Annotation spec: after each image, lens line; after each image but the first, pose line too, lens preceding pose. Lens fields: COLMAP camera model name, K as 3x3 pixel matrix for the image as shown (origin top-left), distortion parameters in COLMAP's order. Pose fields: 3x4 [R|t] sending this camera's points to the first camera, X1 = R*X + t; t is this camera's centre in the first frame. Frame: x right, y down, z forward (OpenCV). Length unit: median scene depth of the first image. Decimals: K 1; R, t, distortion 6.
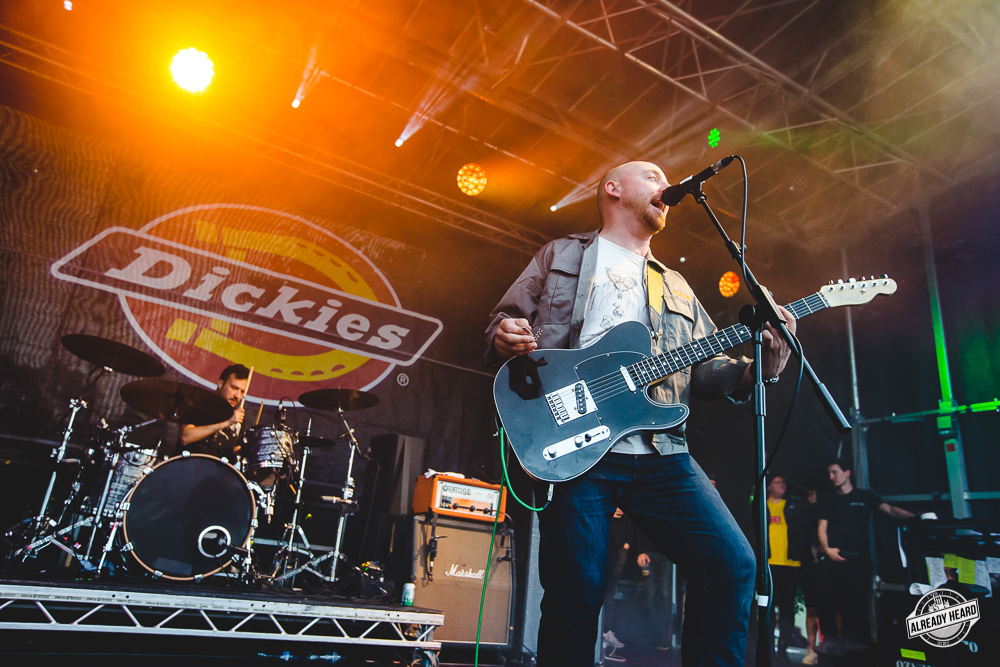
lens RADIAL K [[666.2, 0, 501.5], [0, 666.2, 373.5], [0, 0, 1]] dist [-0.007456, 0.000008]
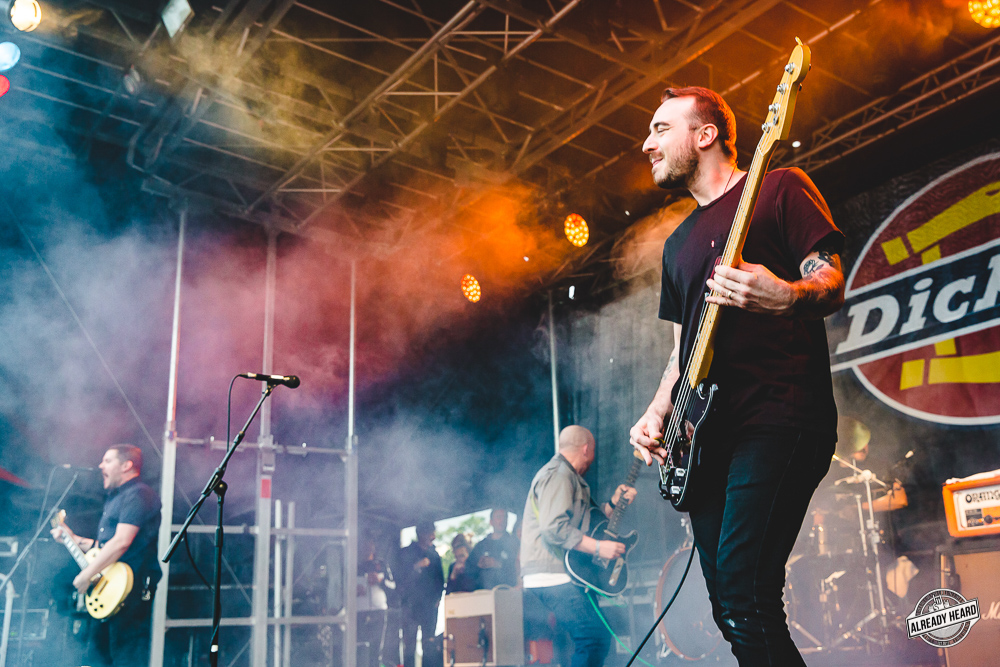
lens RADIAL K [[997.6, 0, 501.4], [0, 997.6, 337.5], [0, 0, 1]] dist [-0.100676, 0.000000]
pose [[0.061269, -0.390143, -0.918714, 0.590467], [0.316591, 0.880510, -0.352806, 0.153174], [0.946581, -0.269241, 0.177463, 0.273162]]
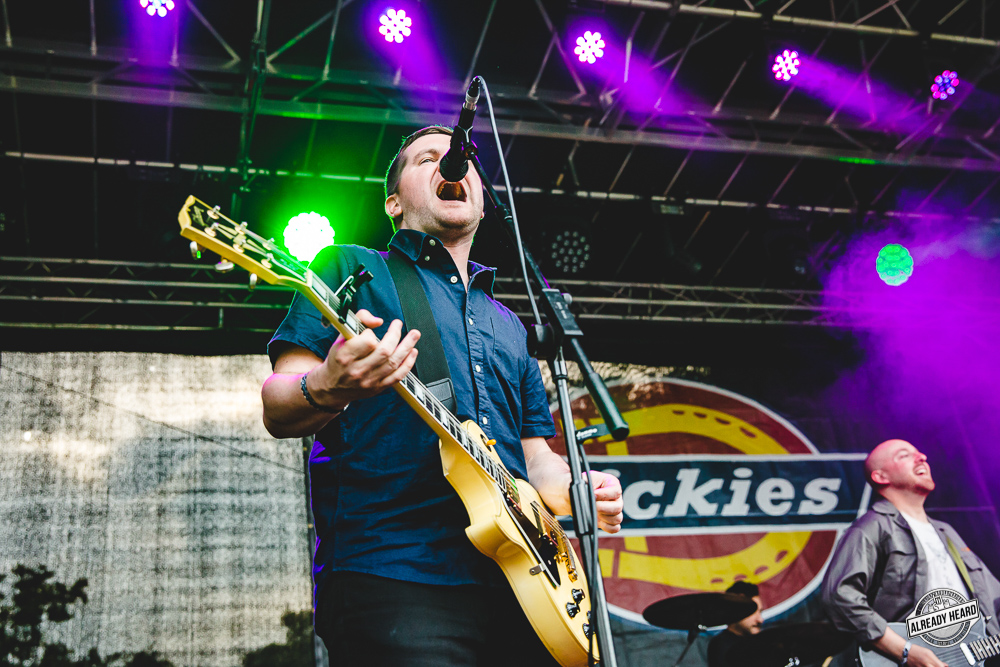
lens RADIAL K [[1016.0, 0, 495.2], [0, 1016.0, 334.0], [0, 0, 1]] dist [-0.016349, 0.000000]
pose [[0.946590, -0.301026, -0.115542, -0.346778], [0.273217, 0.939116, -0.208358, -0.093593], [0.171228, 0.165661, 0.971204, -0.195802]]
